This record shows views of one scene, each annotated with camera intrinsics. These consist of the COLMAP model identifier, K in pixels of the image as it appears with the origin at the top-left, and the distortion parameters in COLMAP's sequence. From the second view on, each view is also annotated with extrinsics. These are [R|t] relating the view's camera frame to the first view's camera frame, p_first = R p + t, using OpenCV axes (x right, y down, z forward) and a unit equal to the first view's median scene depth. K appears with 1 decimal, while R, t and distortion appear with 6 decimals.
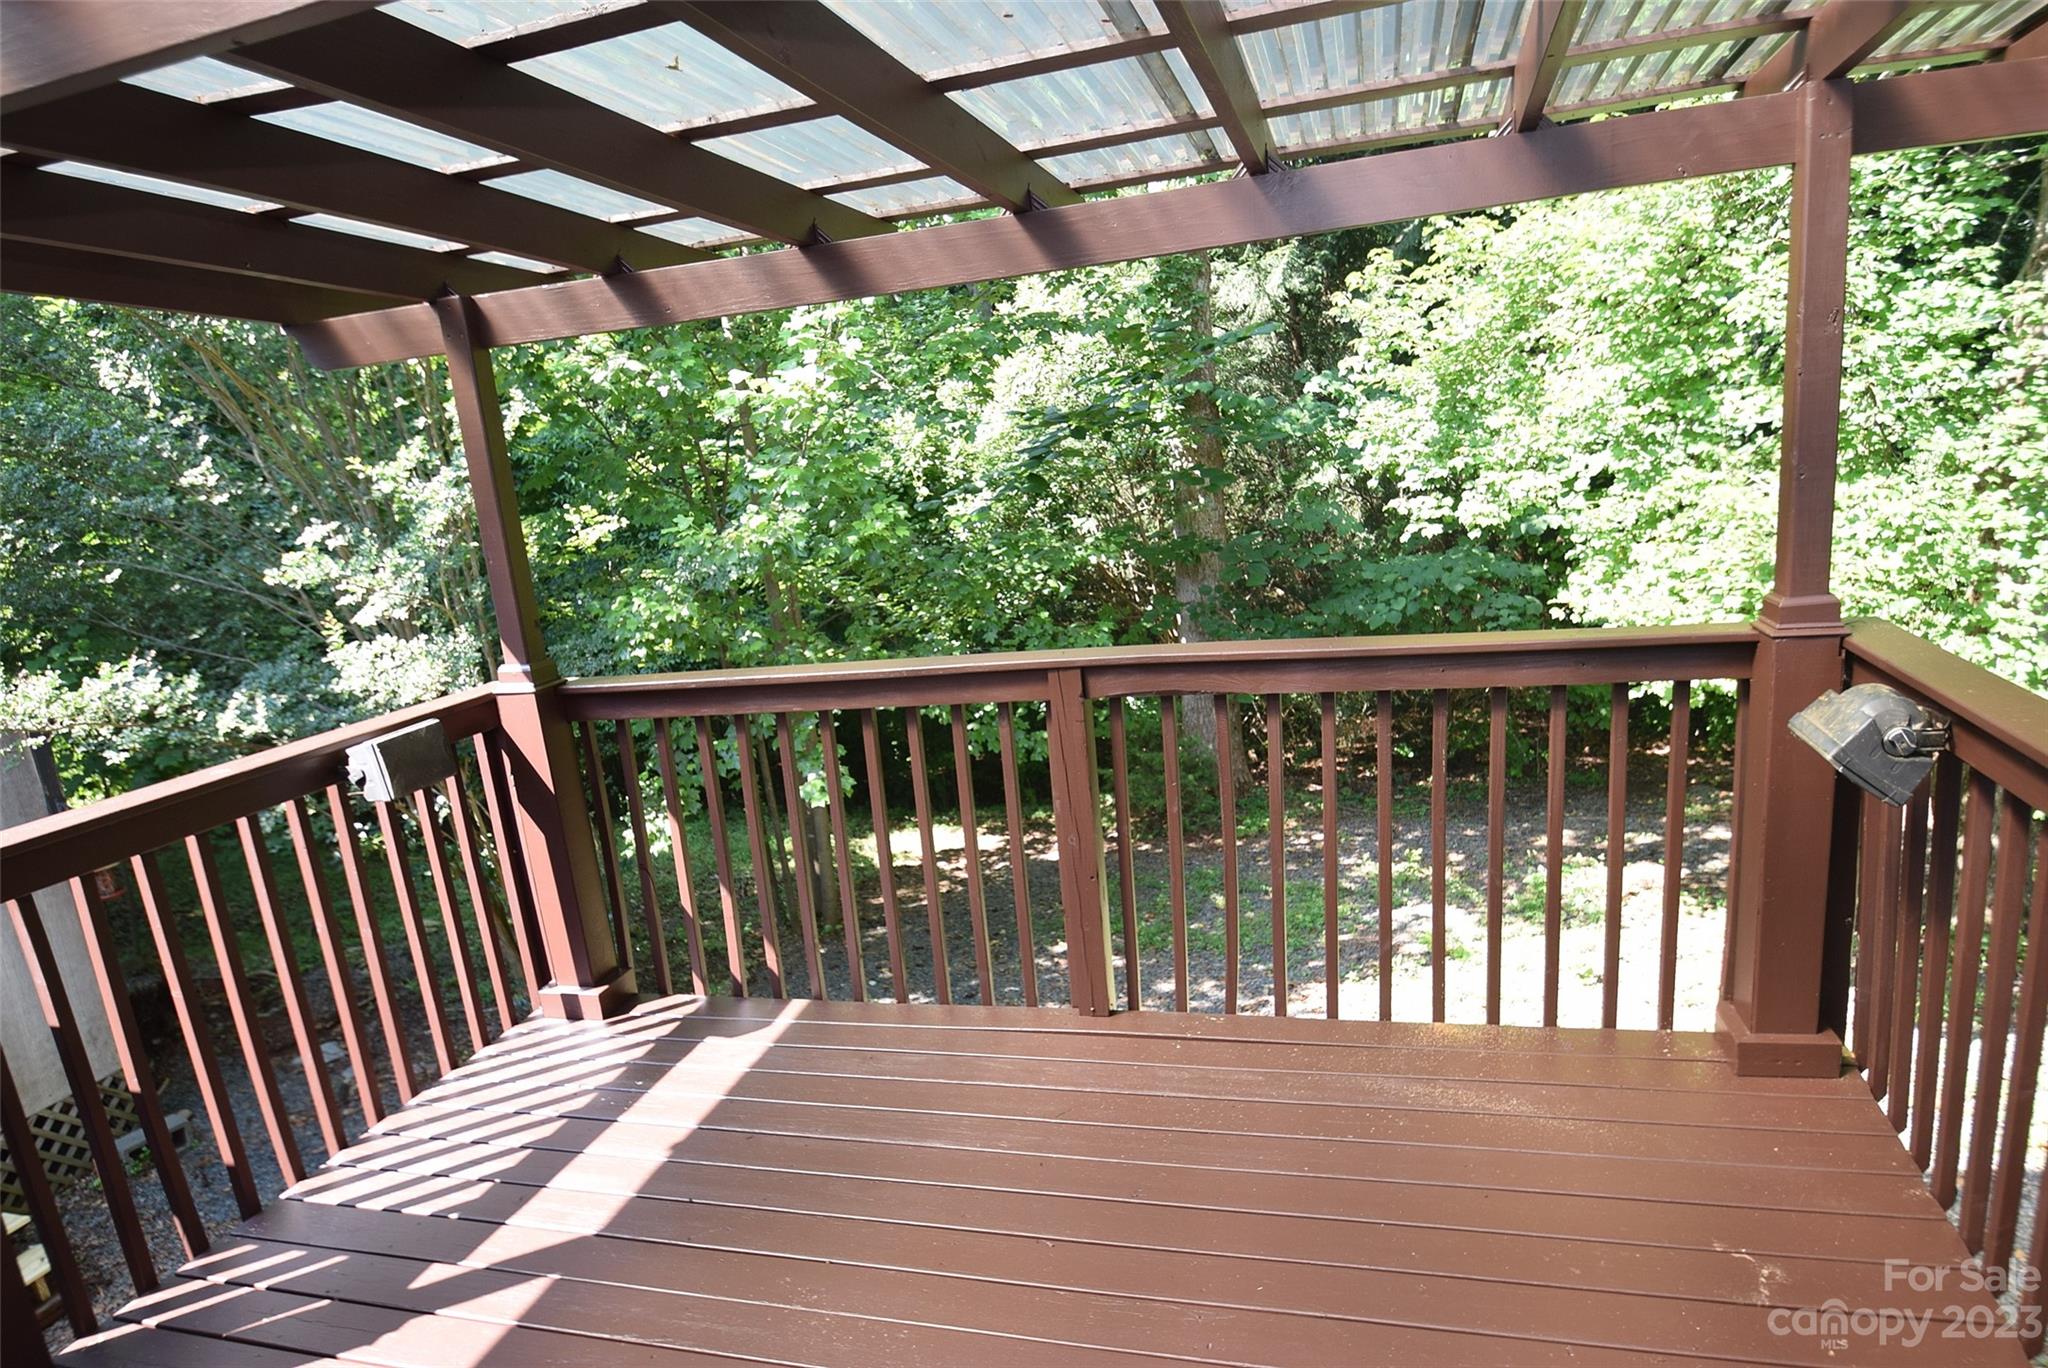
lens RADIAL K [[1187.4, 0, 1082.1], [0, 1187.4, 732.0], [0, 0, 1]] dist [-0.007544, -0.015254]
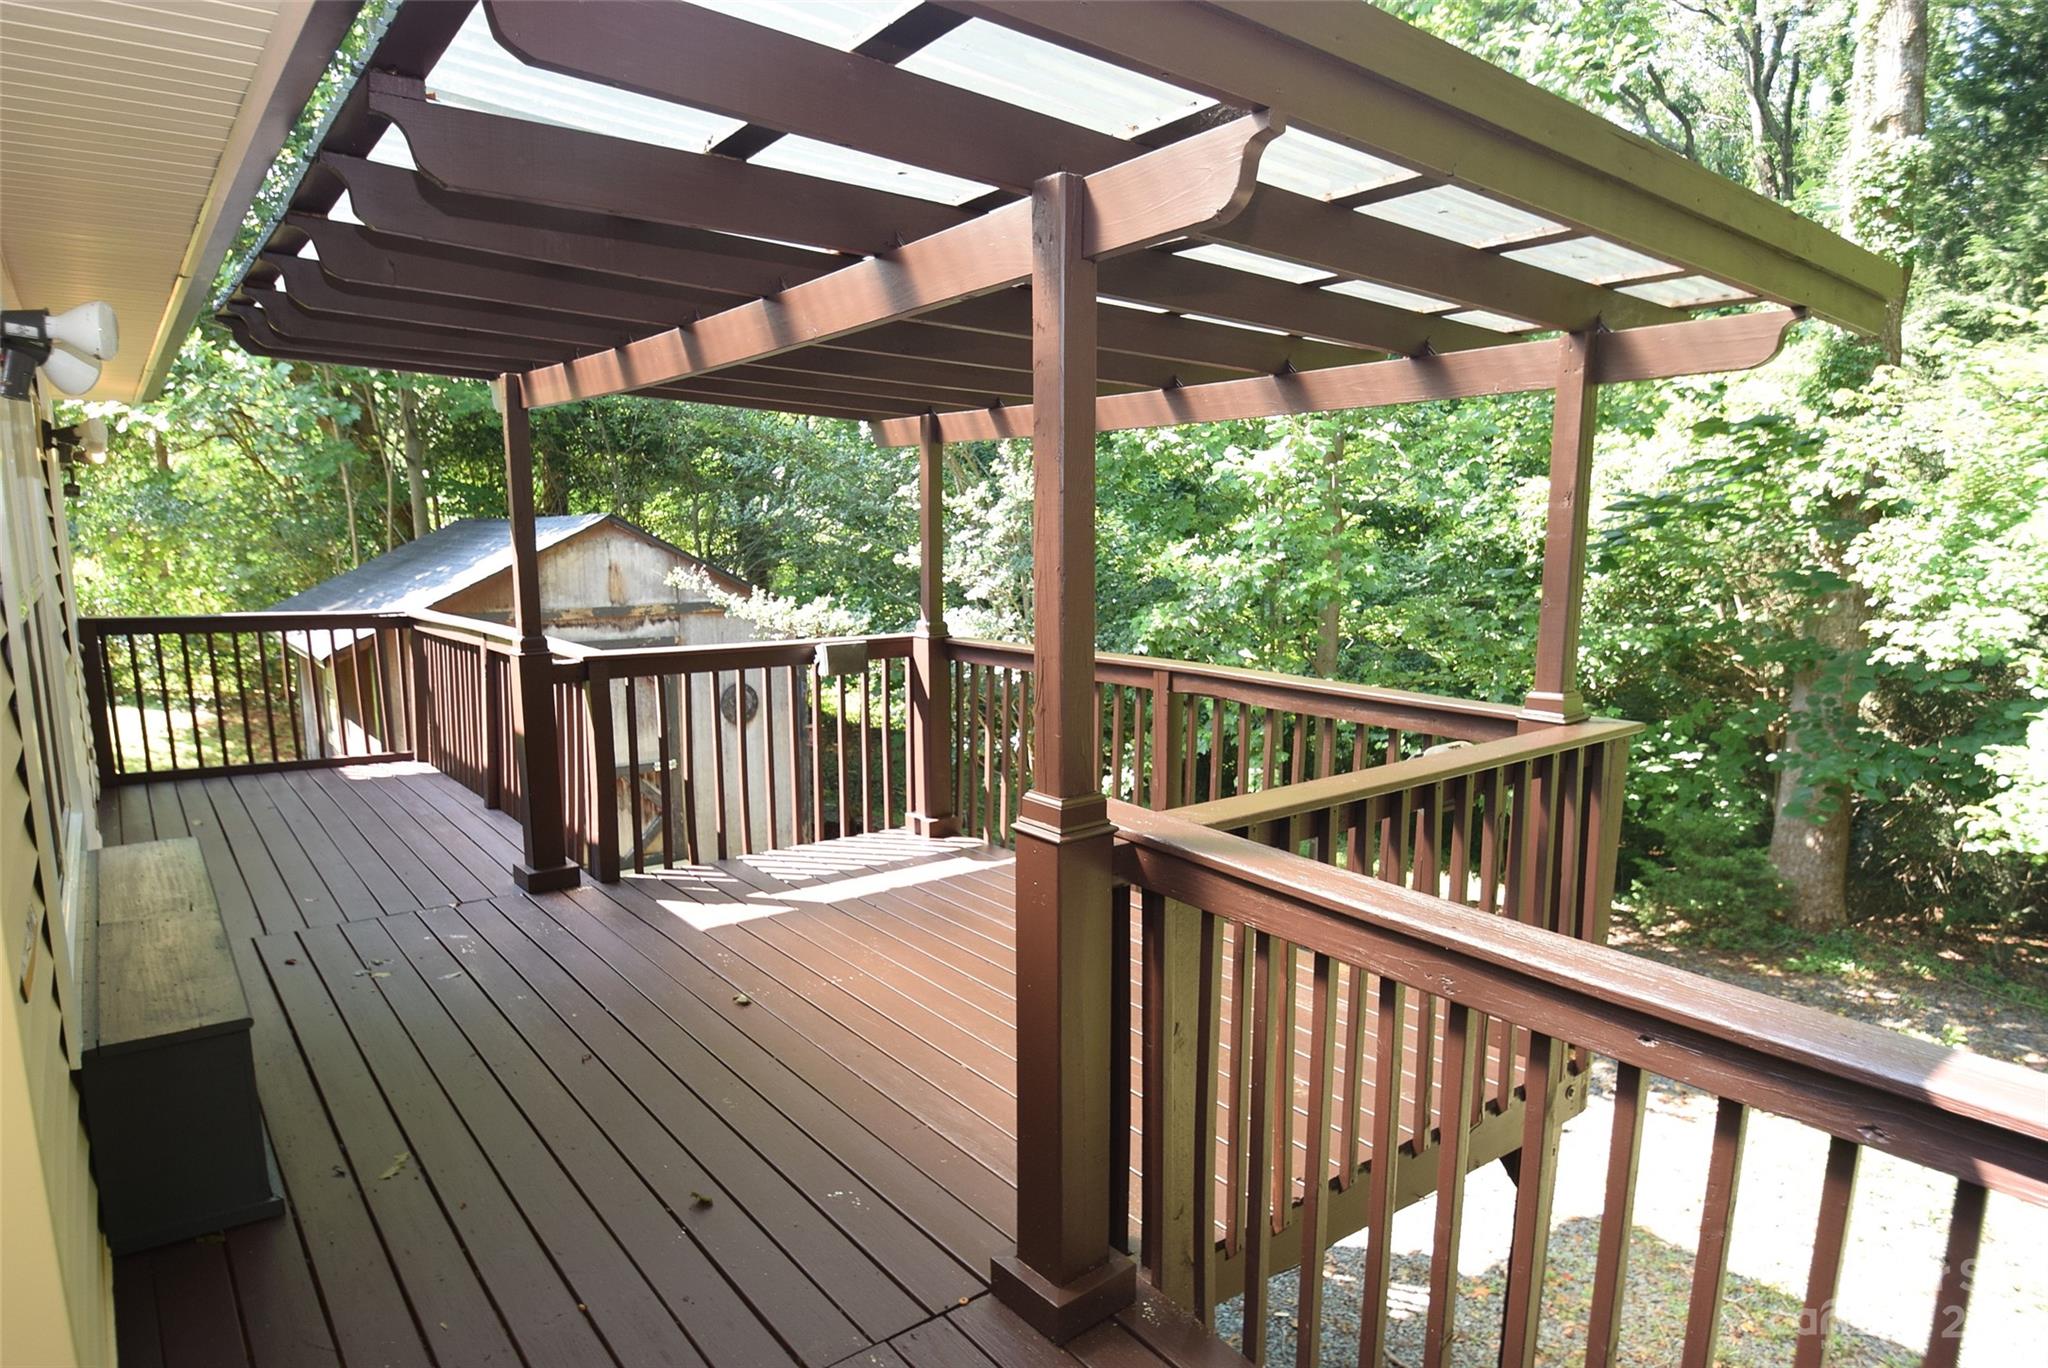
lens RADIAL K [[1187.4, 0, 1082.1], [0, 1187.4, 732.0], [0, 0, 1]] dist [-0.007544, -0.015254]
pose [[0.815716, 0.193590, -0.545097, 0.658730], [-0.213707, 0.976524, 0.027006, 0.005309], [0.537529, 0.094462, 0.837938, -0.306874]]
